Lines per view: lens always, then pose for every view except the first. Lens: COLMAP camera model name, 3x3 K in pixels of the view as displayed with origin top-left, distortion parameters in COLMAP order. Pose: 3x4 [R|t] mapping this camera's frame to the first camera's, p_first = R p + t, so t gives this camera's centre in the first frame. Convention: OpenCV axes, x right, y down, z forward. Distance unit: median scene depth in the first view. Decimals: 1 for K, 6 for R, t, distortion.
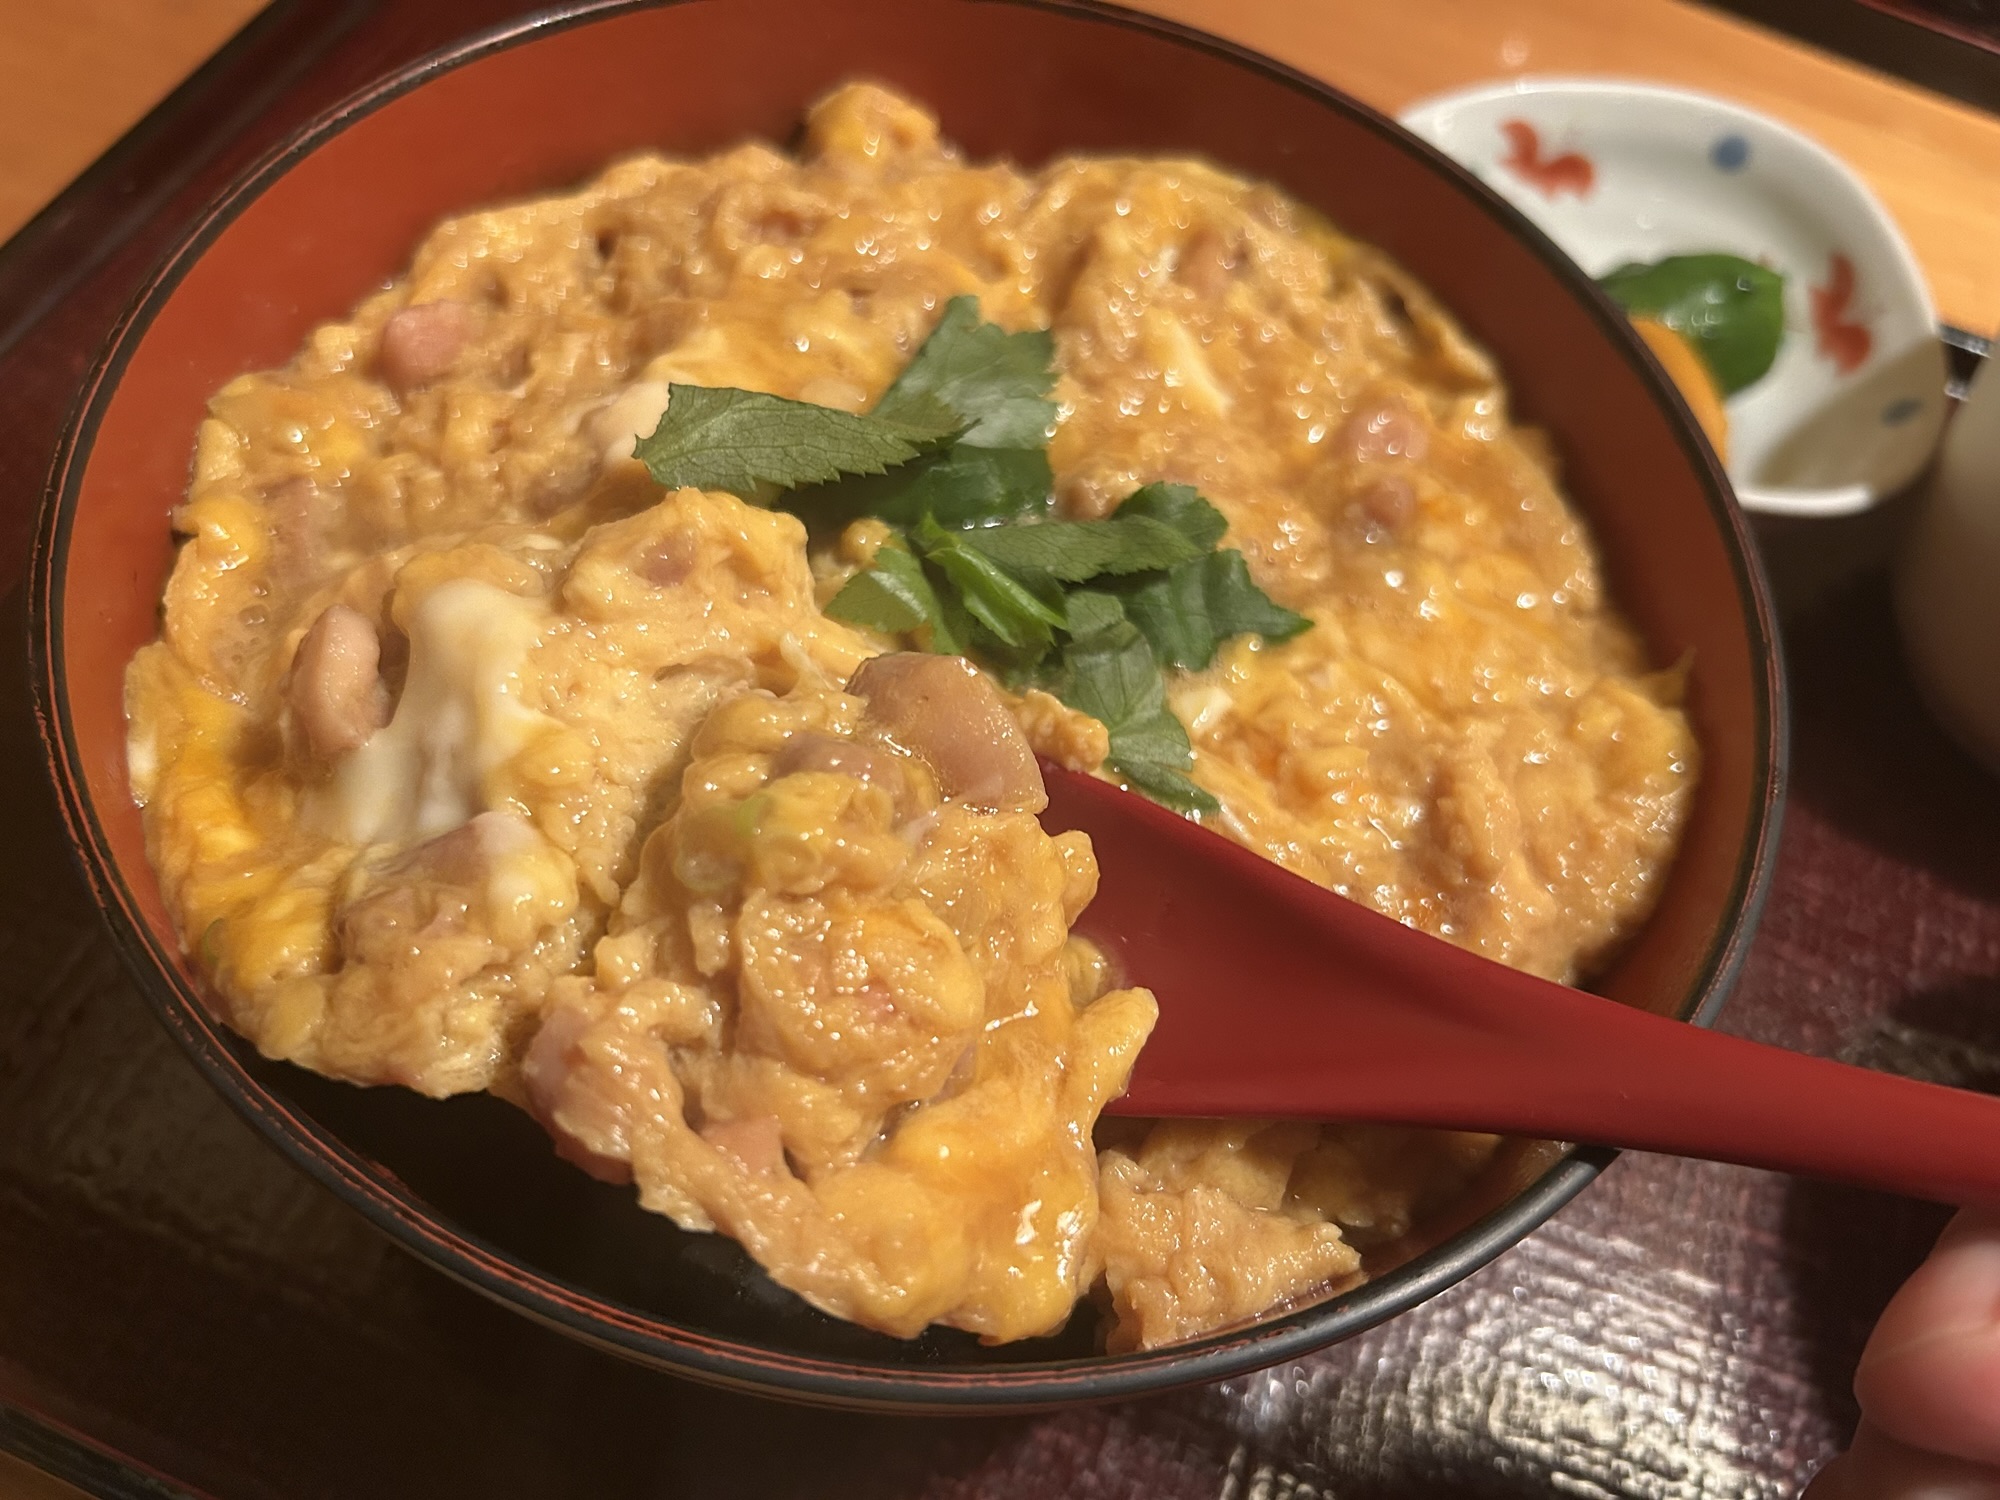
lens RADIAL K [[1586.4, 0, 1006.6], [0, 1586.4, 757.5], [0, 0, 1]] dist [-0.001744, -0.050111]
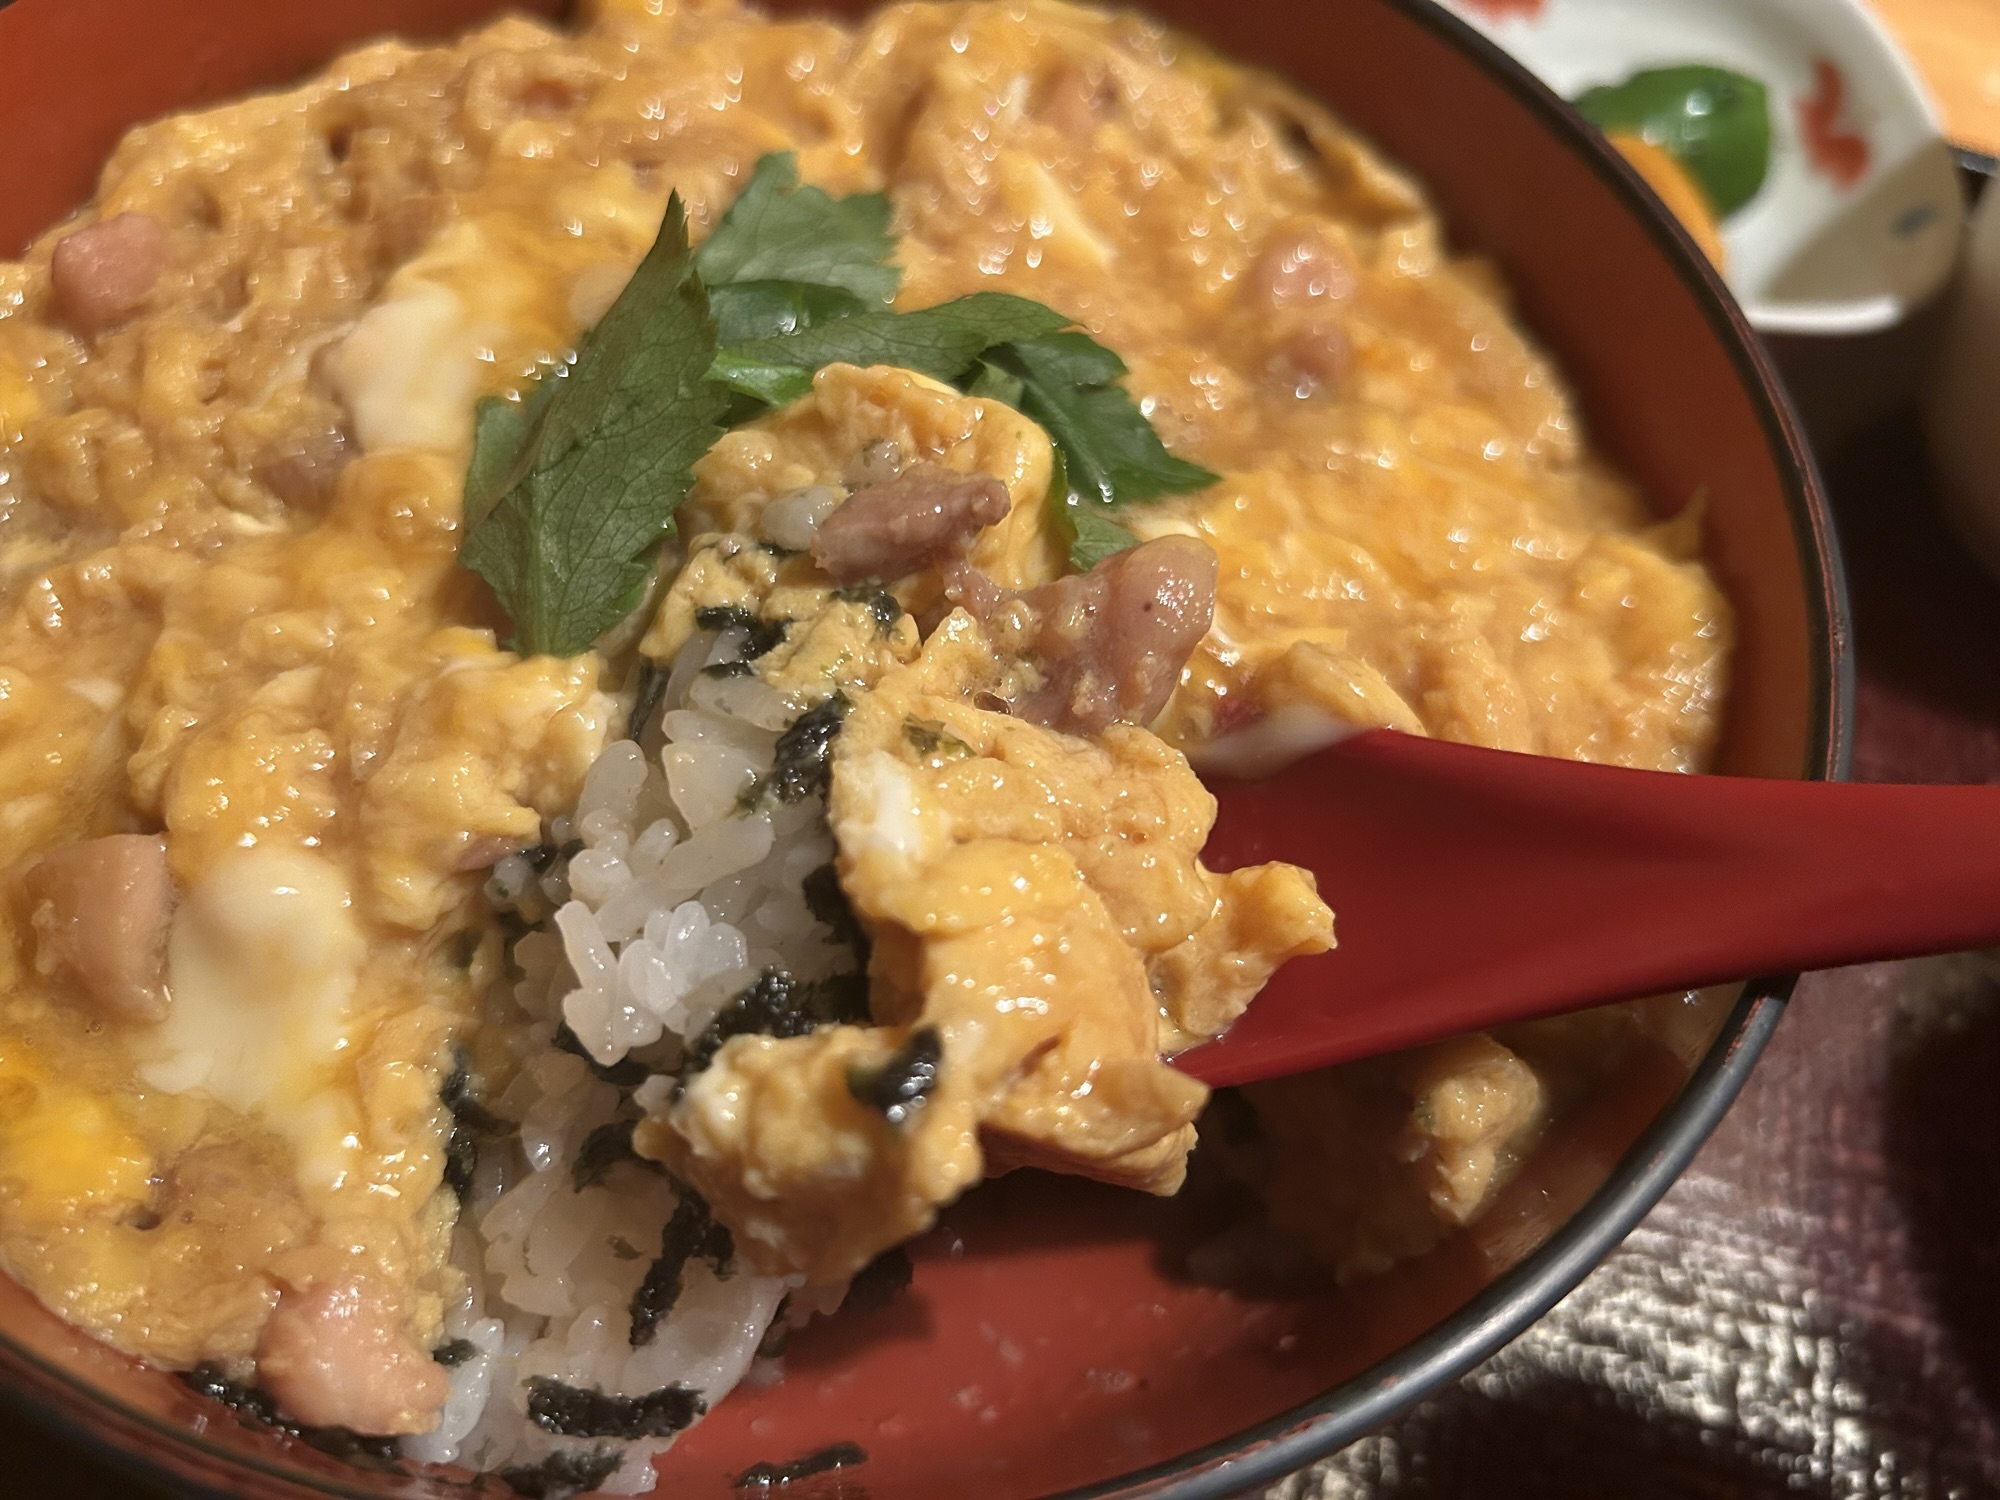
lens RADIAL K [[1586.4, 0, 976.0], [0, 1586.4, 757.5], [0, 0, 1]] dist [-0.001744, -0.050111]
pose [[0.993986, -0.106010, 0.027445, 0.020343], [0.106061, 0.994360, -0.000410, 0.028738], [-0.027246, 0.003318, 0.999623, 0.182494]]
